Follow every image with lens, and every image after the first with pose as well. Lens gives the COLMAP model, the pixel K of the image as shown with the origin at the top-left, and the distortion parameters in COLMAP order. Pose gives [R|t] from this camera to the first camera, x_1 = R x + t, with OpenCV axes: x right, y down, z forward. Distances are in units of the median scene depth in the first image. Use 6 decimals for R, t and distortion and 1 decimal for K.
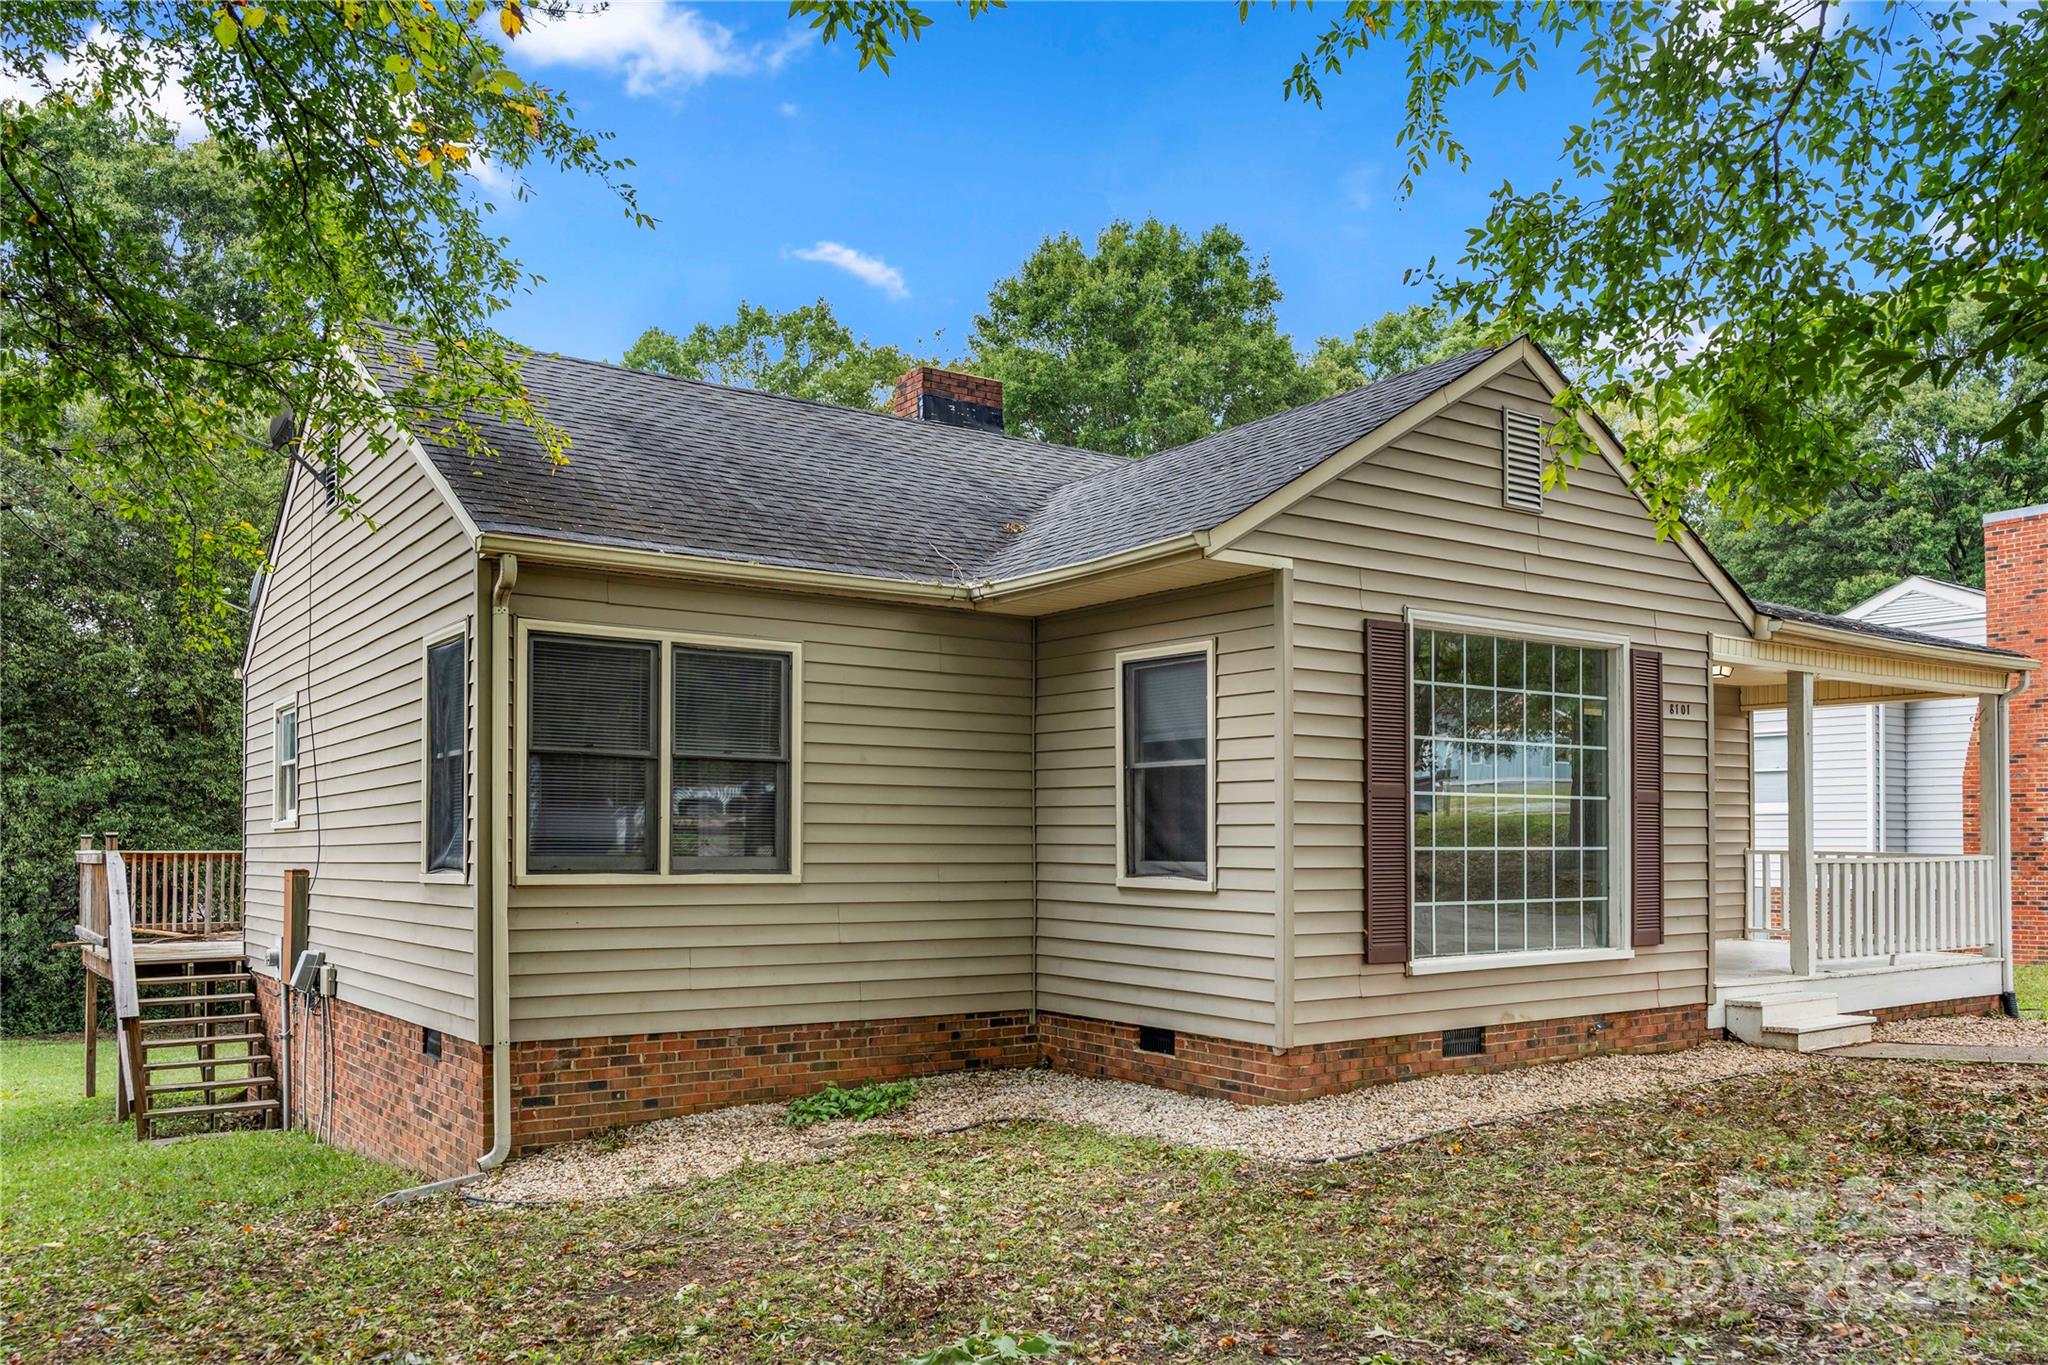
lens RADIAL K [[1595.4, 0, 1045.4], [0, 1595.4, 805.0], [0, 0, 1]] dist [-0.013014, 0.006286]
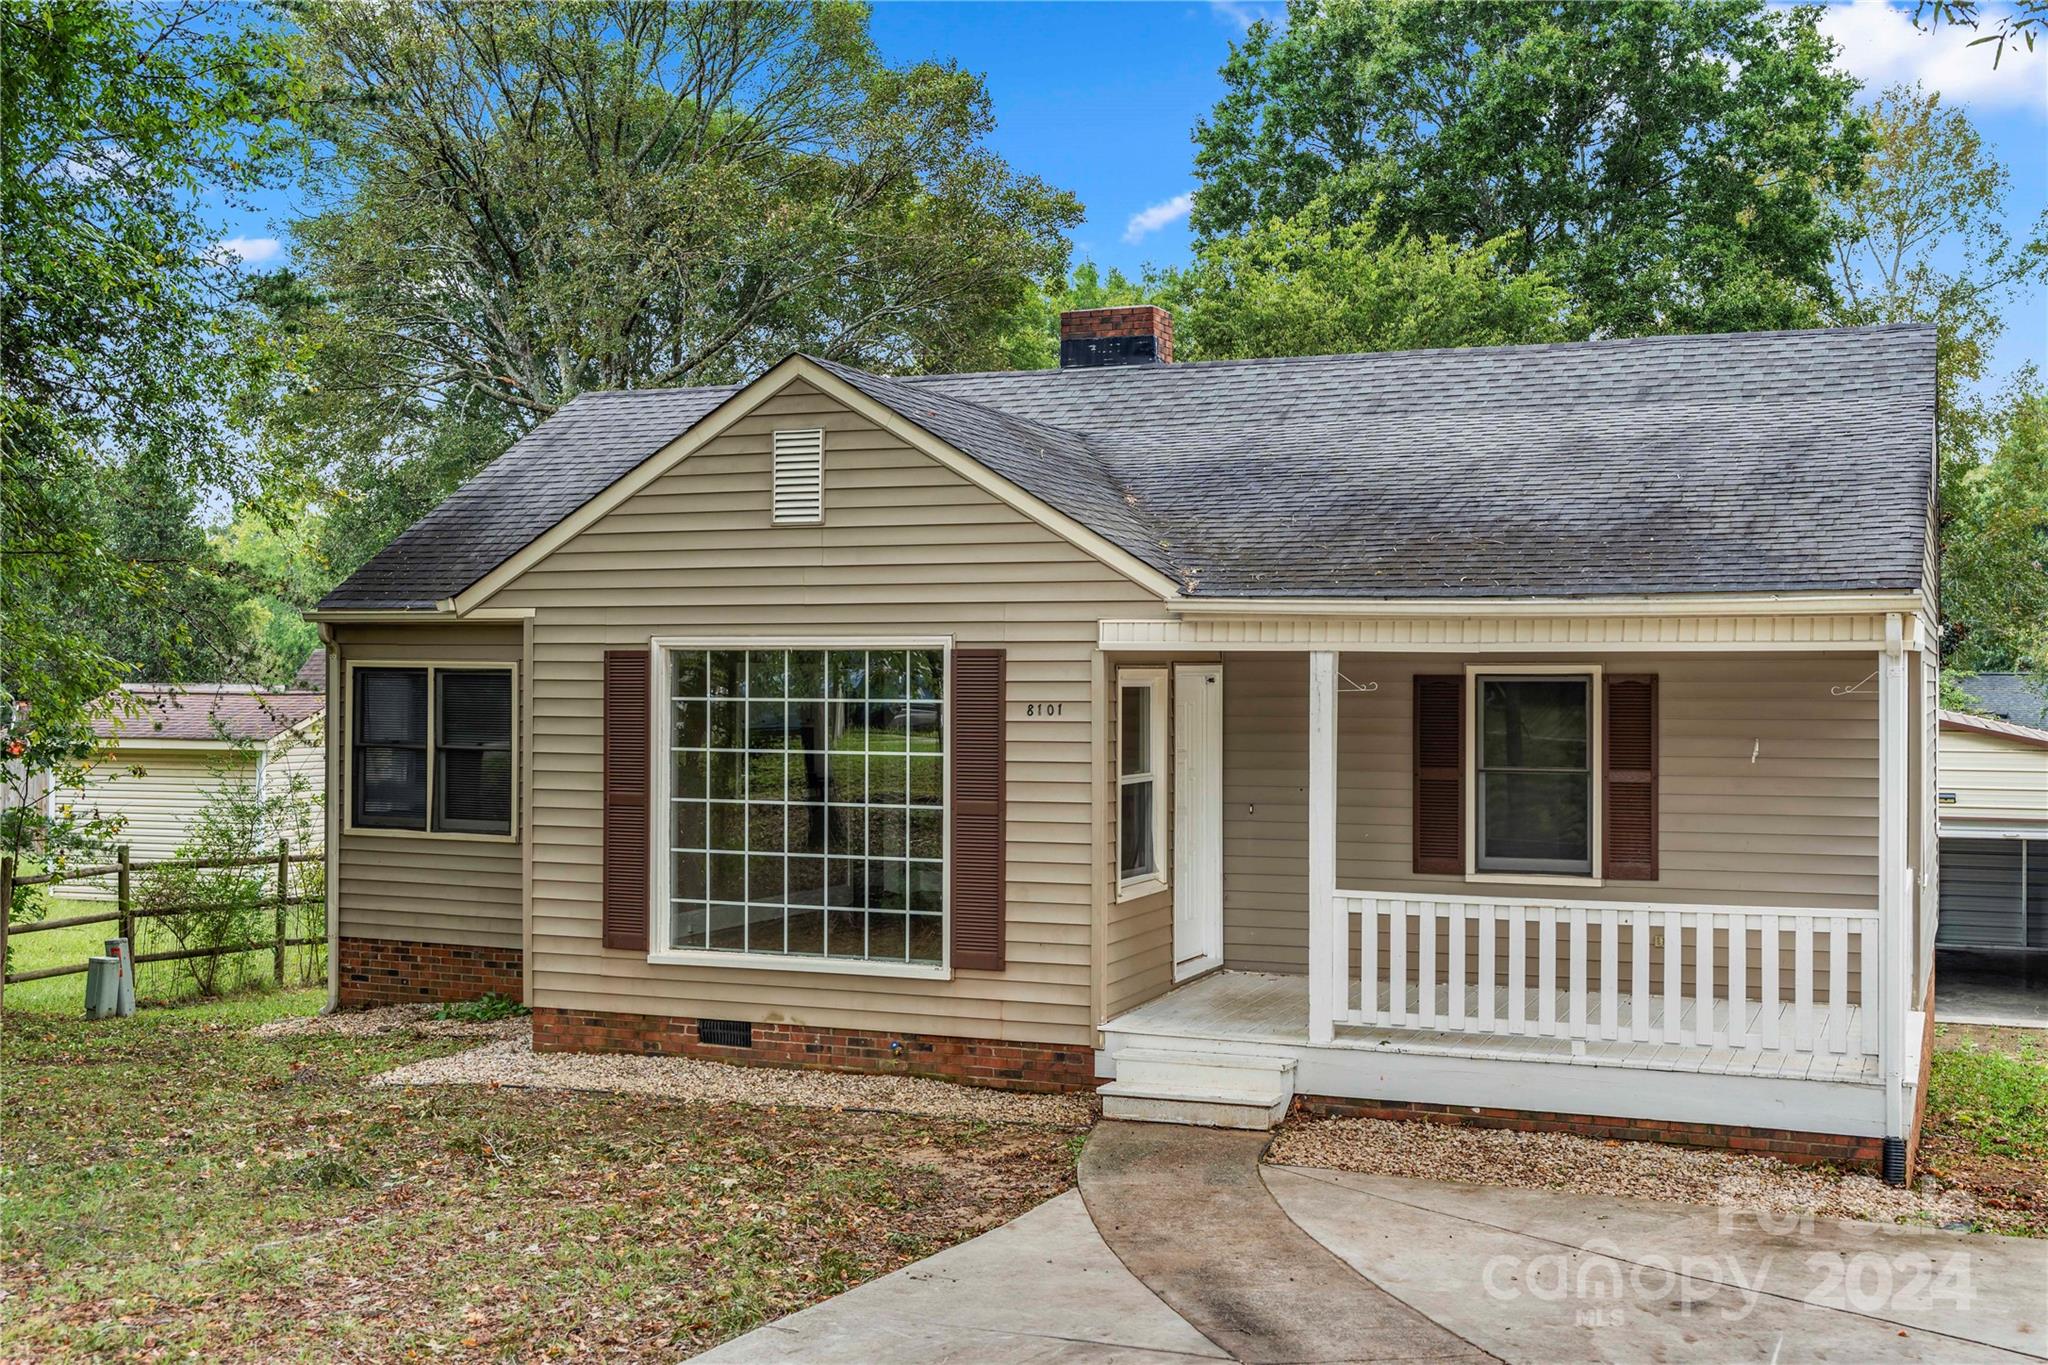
lens RADIAL K [[2258.5, 0, 1030.0], [0, 2258.5, 674.0], [0, 0, 1]] dist [-0.024463, 0.000000]
pose [[0.526544, 0.004461, -0.850136, 1.743596], [0.016846, 0.999735, 0.015680, -0.119491], [0.849981, -0.022578, 0.526330, 0.395734]]
